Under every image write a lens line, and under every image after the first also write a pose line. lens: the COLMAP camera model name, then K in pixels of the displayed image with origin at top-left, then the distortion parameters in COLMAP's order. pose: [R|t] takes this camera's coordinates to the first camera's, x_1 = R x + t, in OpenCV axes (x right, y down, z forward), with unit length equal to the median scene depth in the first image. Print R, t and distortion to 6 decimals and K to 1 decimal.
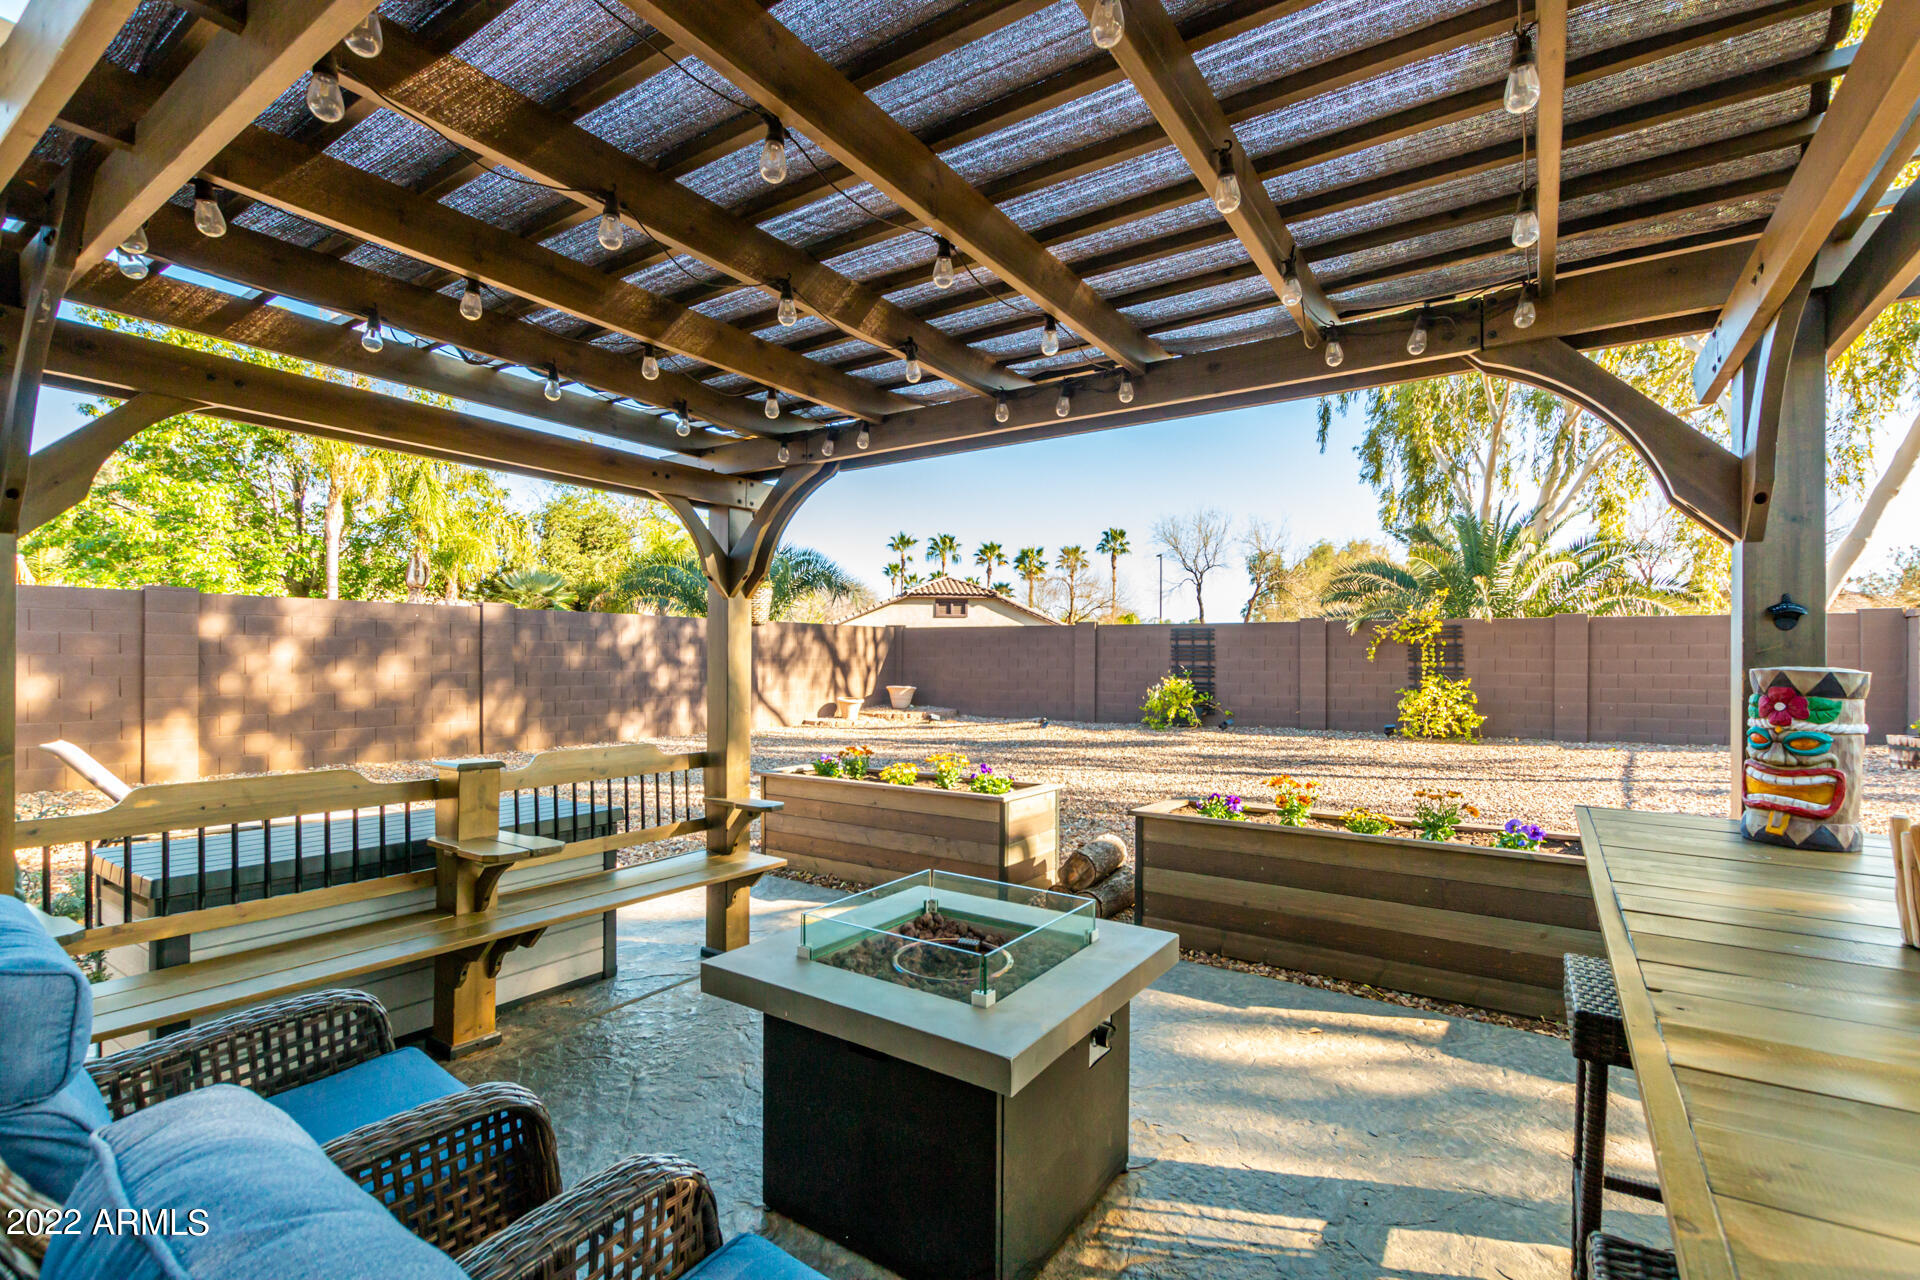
lens RADIAL K [[873.6, 0, 966.3], [0, 873.6, 651.3], [0, 0, 1]] dist [0.001605, 0.000108]
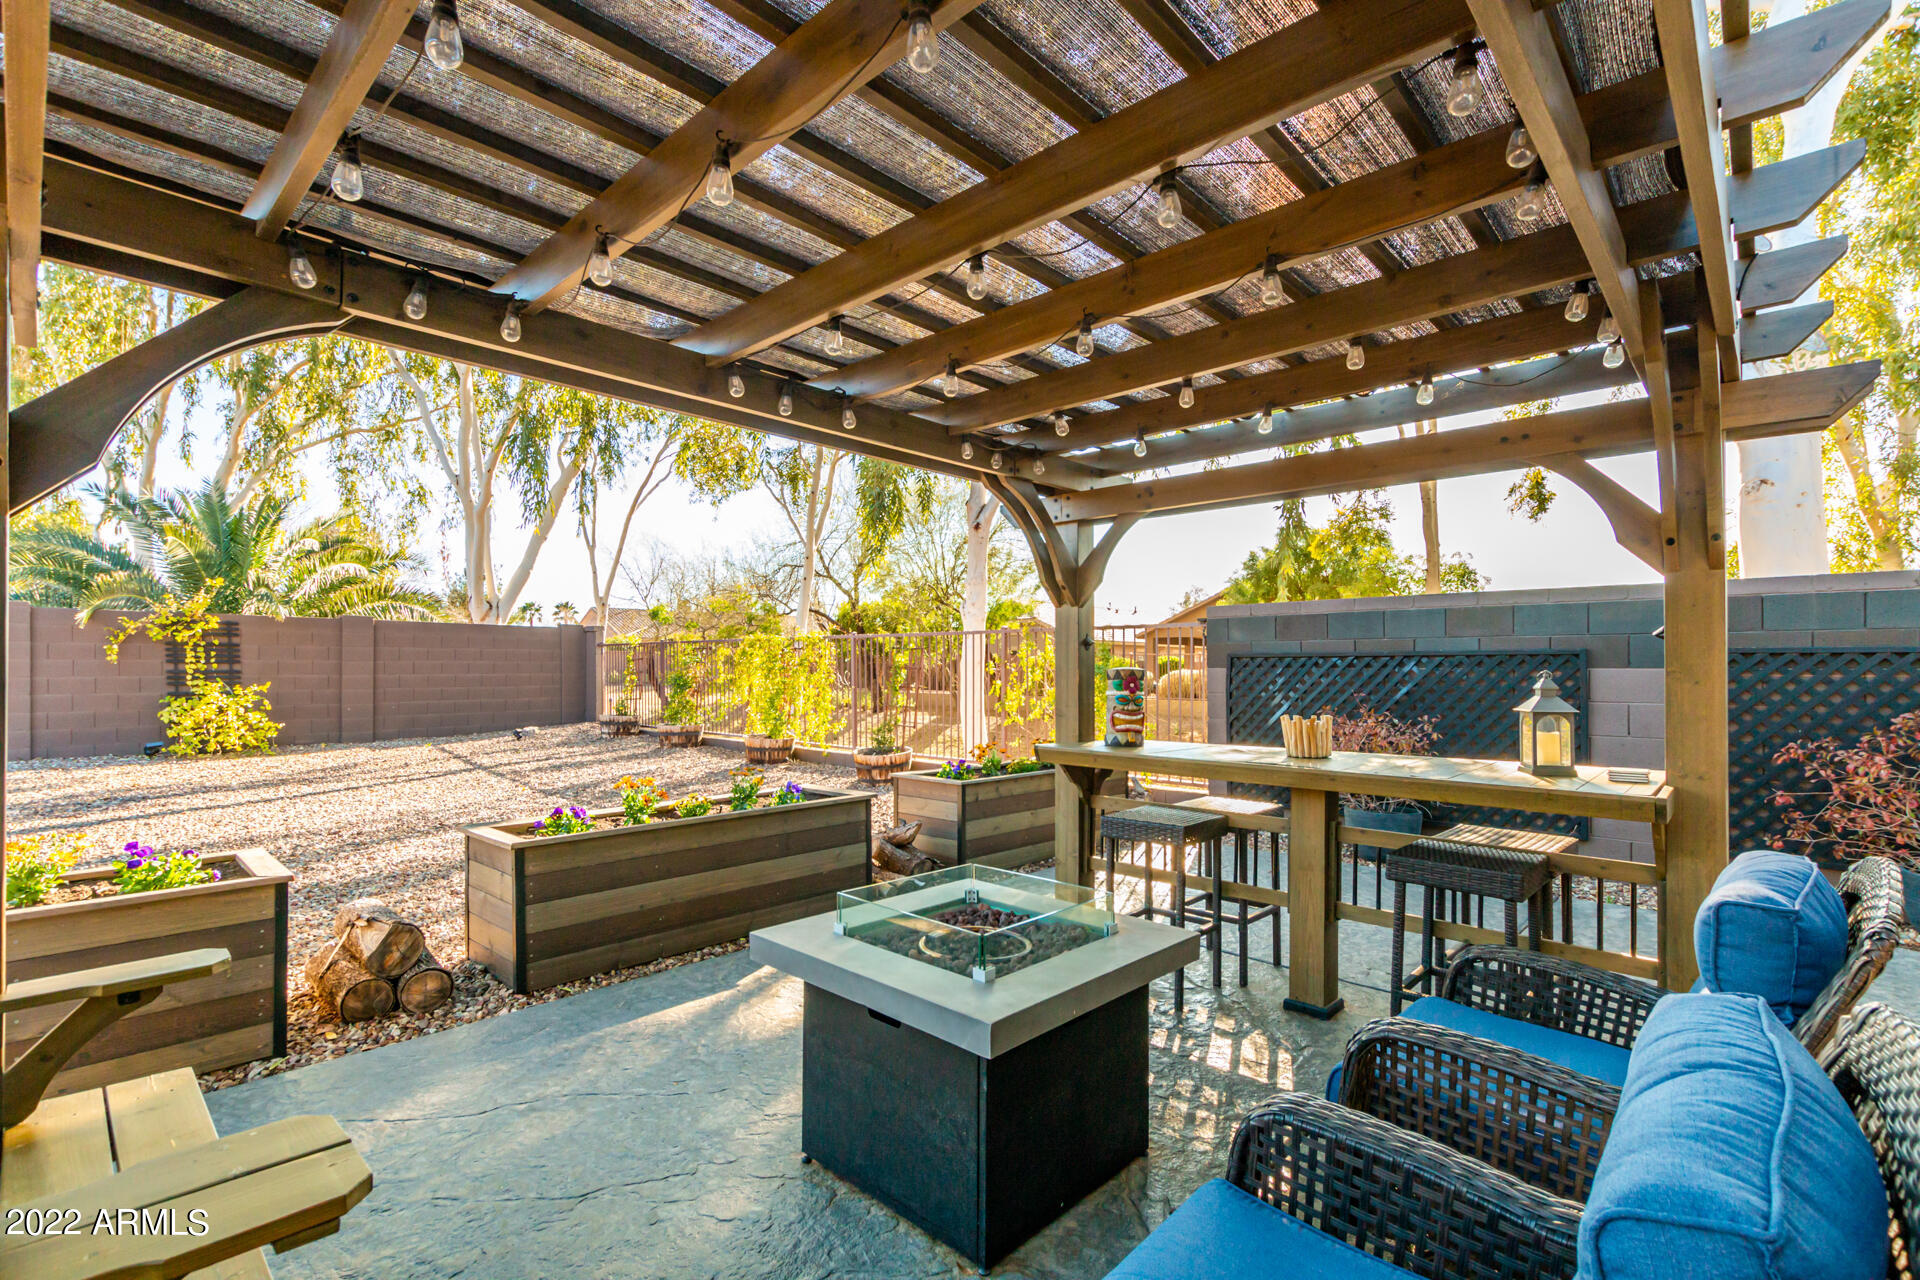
lens RADIAL K [[873.6, 0, 963.4], [0, 873.6, 654.5], [0, 0, 1]] dist [0.001605, 0.000108]
pose [[0.160194, 0.008959, 0.987045, -0.190438], [-0.011581, 0.999907, -0.007196, 0.000693], [-0.987018, -0.010278, 0.160282, 0.148364]]
